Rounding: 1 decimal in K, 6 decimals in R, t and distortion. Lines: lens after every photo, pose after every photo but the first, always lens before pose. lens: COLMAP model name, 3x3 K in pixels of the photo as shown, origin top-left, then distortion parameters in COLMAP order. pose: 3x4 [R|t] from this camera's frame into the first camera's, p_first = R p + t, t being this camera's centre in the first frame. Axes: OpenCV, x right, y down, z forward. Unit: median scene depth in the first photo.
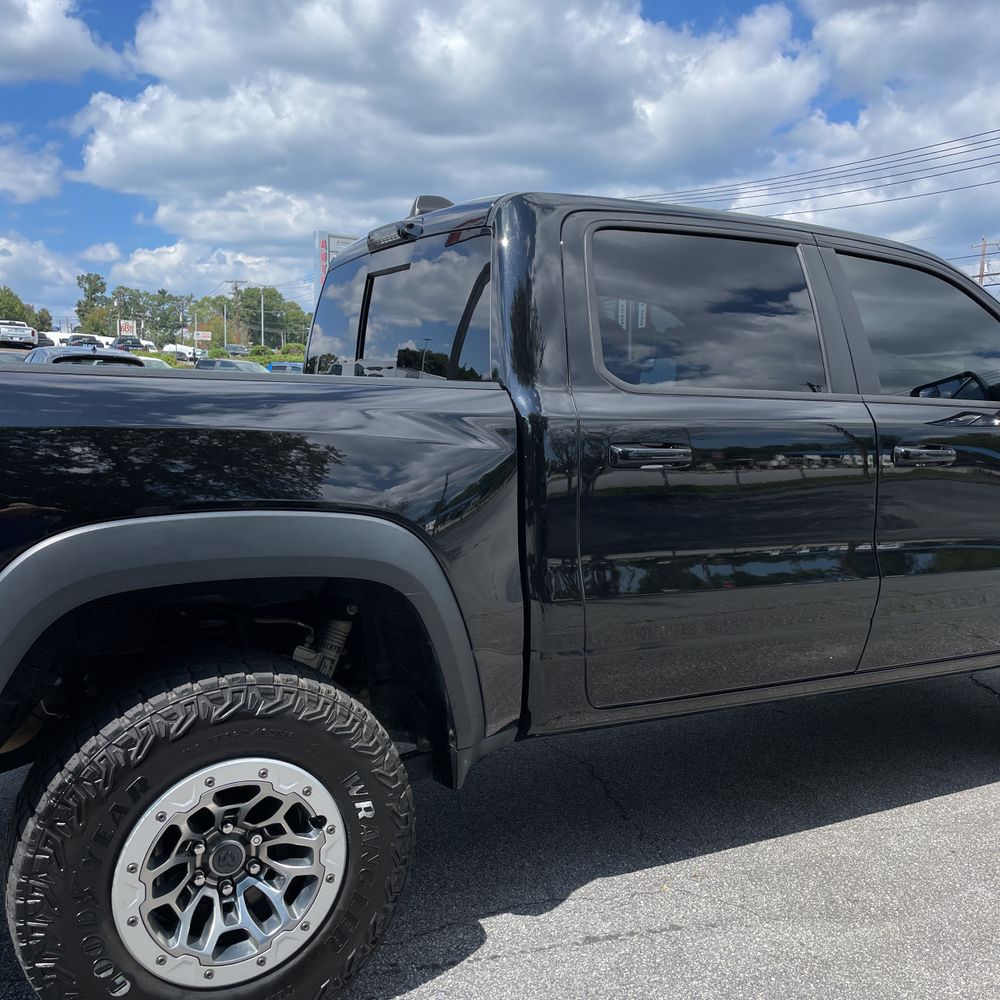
lens RADIAL K [[1038.0, 0, 487.0], [0, 1038.0, 521.6], [0, 0, 1]] dist [0.101655, -0.139299]
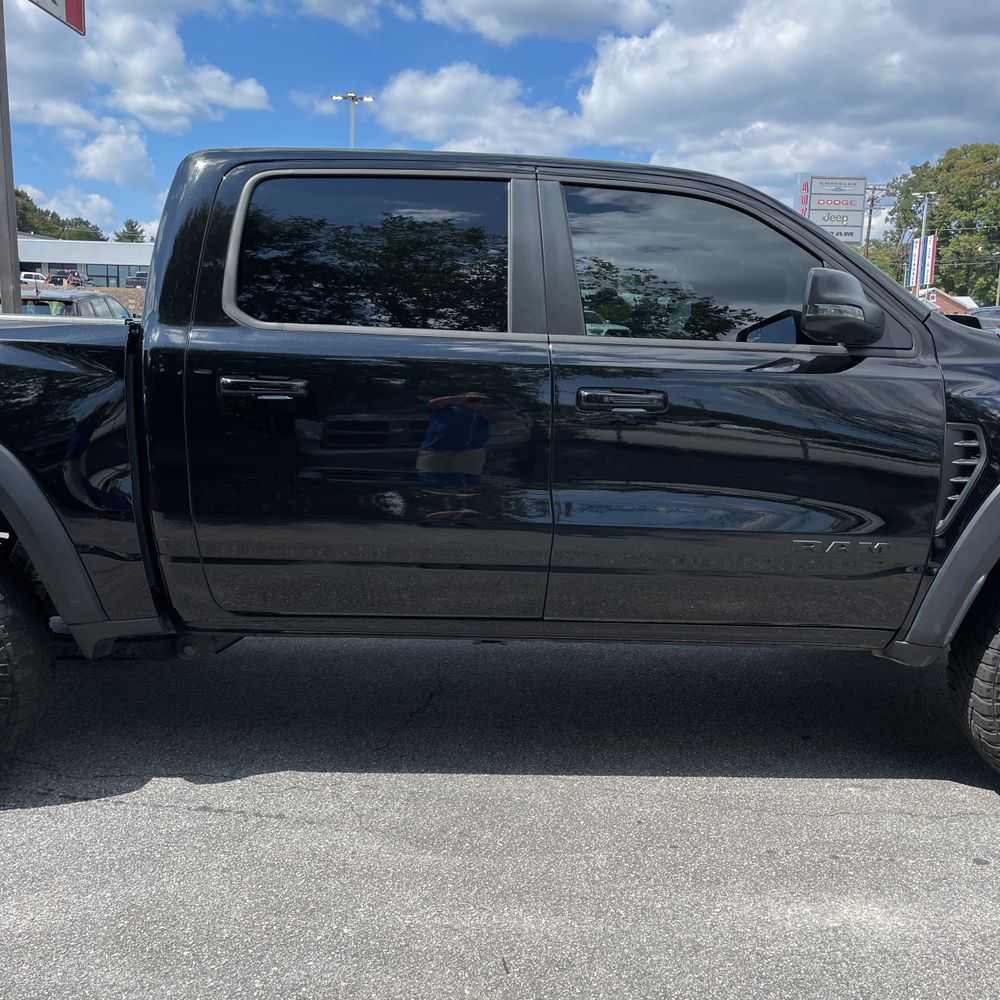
lens RADIAL K [[1055.9, 0, 490.6], [0, 1055.9, 502.2], [0, 0, 1]] dist [0.047908, -0.012994]
pose [[0.893219, 0.083702, -0.441763, 1.028348], [-0.068724, 0.996390, 0.049833, -0.017150], [0.444339, -0.014152, 0.895747, 0.126735]]
